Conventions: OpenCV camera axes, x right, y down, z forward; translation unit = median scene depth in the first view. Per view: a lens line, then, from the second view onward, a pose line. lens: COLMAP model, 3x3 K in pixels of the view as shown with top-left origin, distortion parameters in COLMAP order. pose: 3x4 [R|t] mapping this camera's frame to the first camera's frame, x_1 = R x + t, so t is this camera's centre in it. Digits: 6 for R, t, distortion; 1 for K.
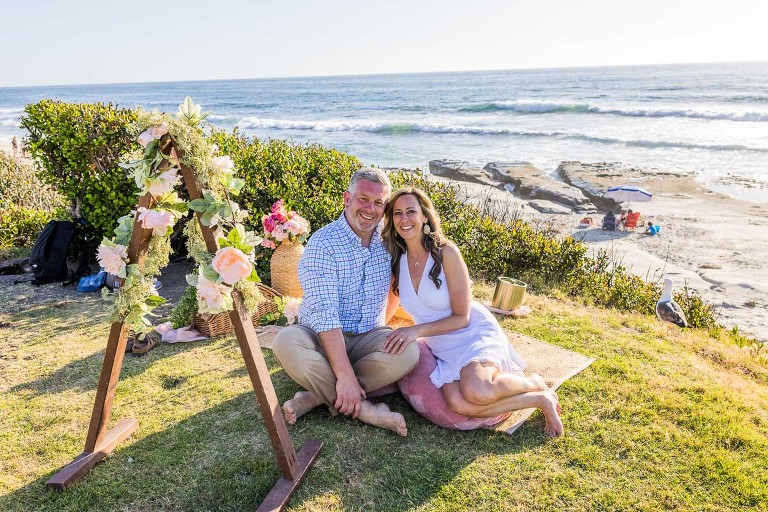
lens RADIAL K [[787.4, 0, 404.9], [0, 787.4, 256.5], [0, 0, 1]] dist [0.001014, -0.003766]
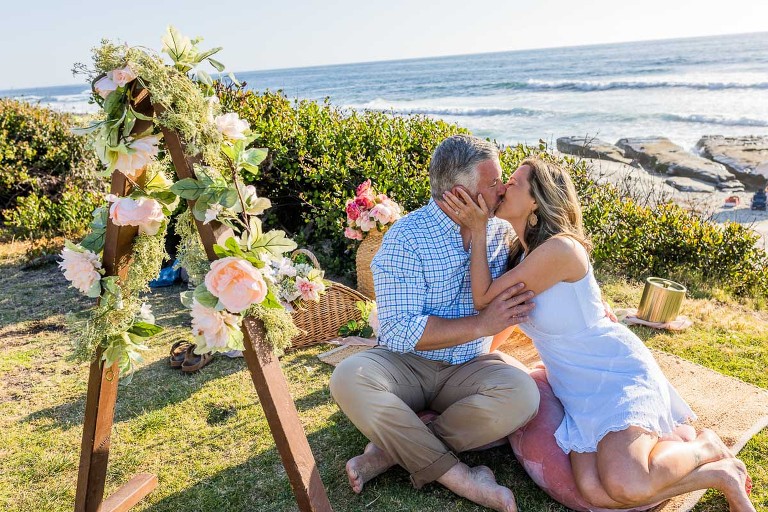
lens RADIAL K [[778.9, 0, 384.0], [0, 778.9, 256.0], [0, 0, 1]] dist [-0.004456, -0.001960]
pose [[0.982656, 0.005602, -0.185352, 0.007975], [-0.000929, 0.999680, 0.025290, -0.014640], [0.185435, -0.024680, 0.982347, 0.217395]]
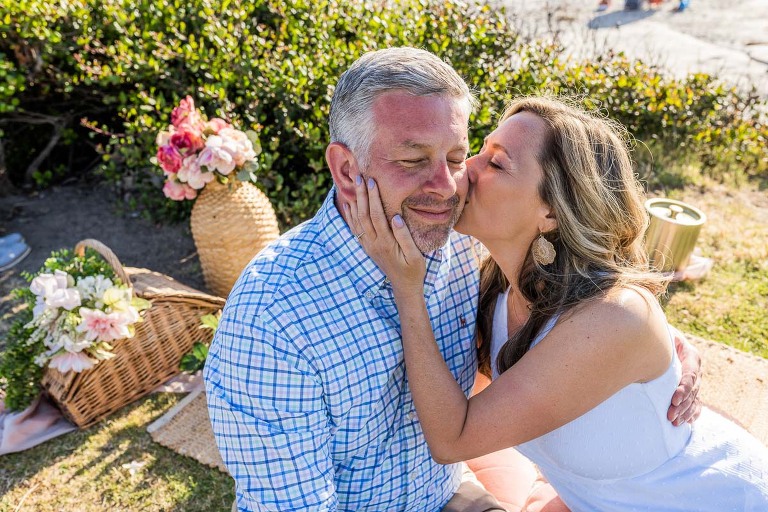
lens RADIAL K [[787.4, 0, 404.9], [0, 787.4, 256.5], [0, 0, 1]] dist [0.001014, -0.003766]
pose [[0.994013, -0.108158, -0.015503, -0.030458], [0.108600, 0.962374, 0.249081, -0.086409], [-0.012020, -0.249273, 0.968359, 0.524046]]
